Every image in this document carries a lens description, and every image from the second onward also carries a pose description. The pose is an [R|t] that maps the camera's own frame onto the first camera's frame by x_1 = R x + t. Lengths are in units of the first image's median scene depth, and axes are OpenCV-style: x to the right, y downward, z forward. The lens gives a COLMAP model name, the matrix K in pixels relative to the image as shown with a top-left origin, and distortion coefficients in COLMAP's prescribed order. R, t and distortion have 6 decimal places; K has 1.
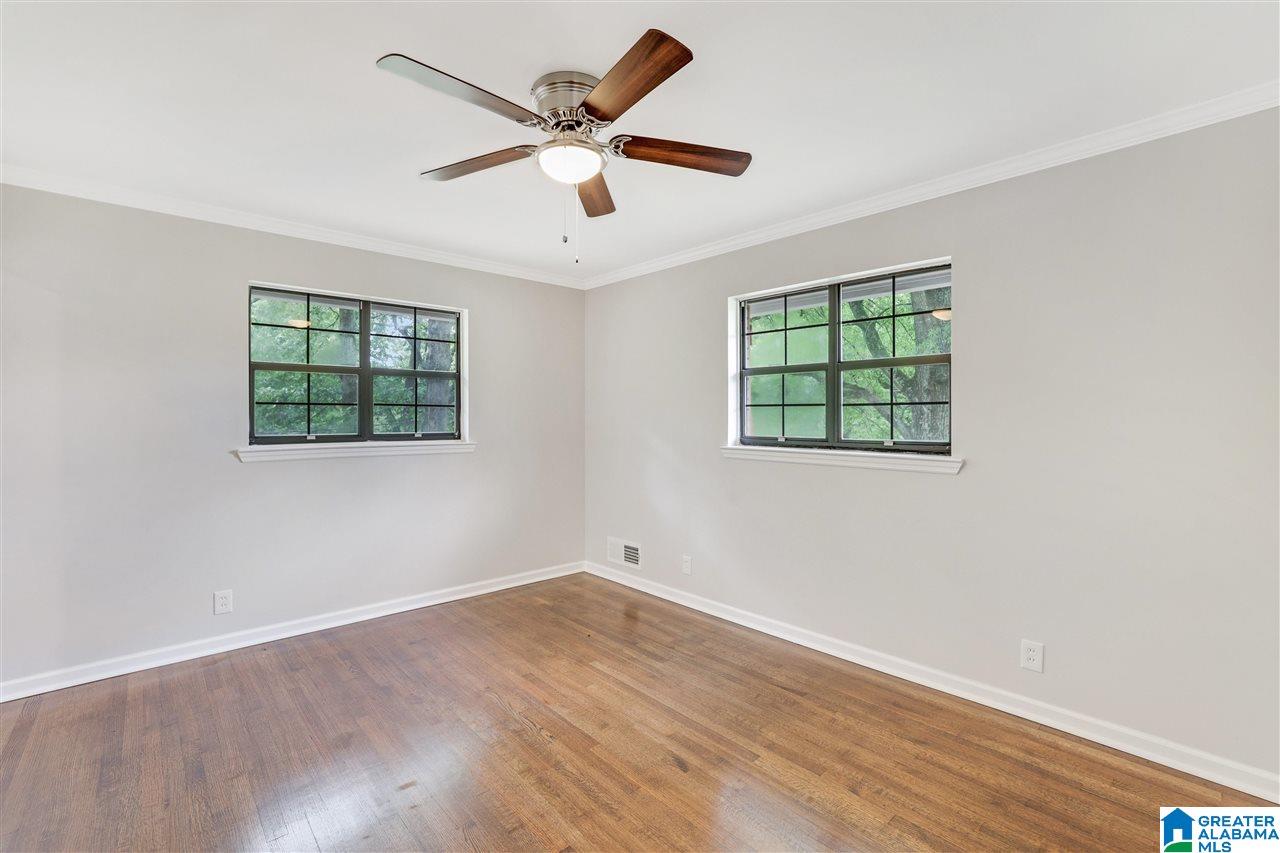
lens RADIAL K [[568.0, 0, 639.4], [0, 568.0, 419.2], [0, 0, 1]] dist [-0.025965, 0.000205]
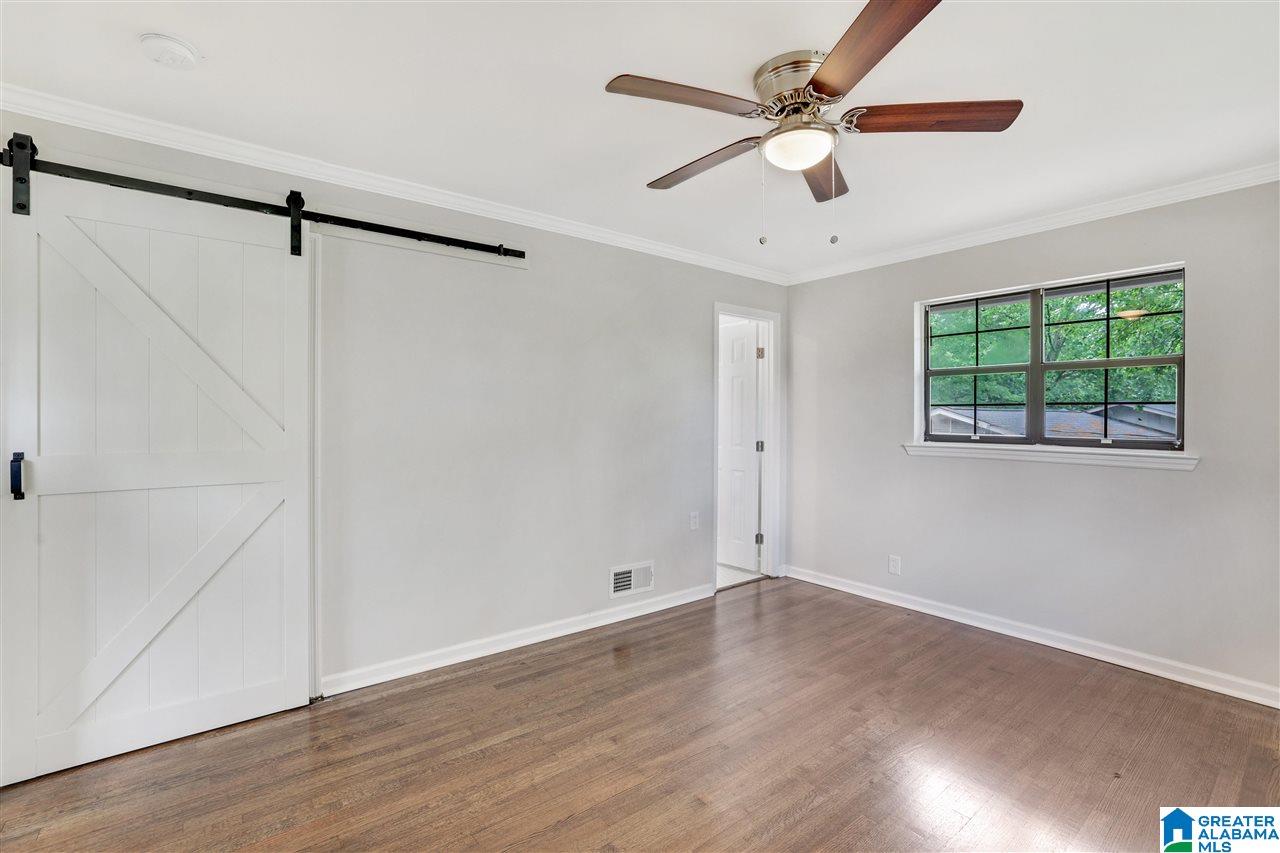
lens RADIAL K [[555.9, 0, 640.1], [0, 555.9, 410.6], [0, 0, 1]] dist [-0.020498, 0.000593]
pose [[-0.082533, -0.011502, -0.996522, 0.546348], [-0.008174, 0.999908, -0.010864, -0.001251], [0.996555, 0.007249, -0.082619, 0.532265]]
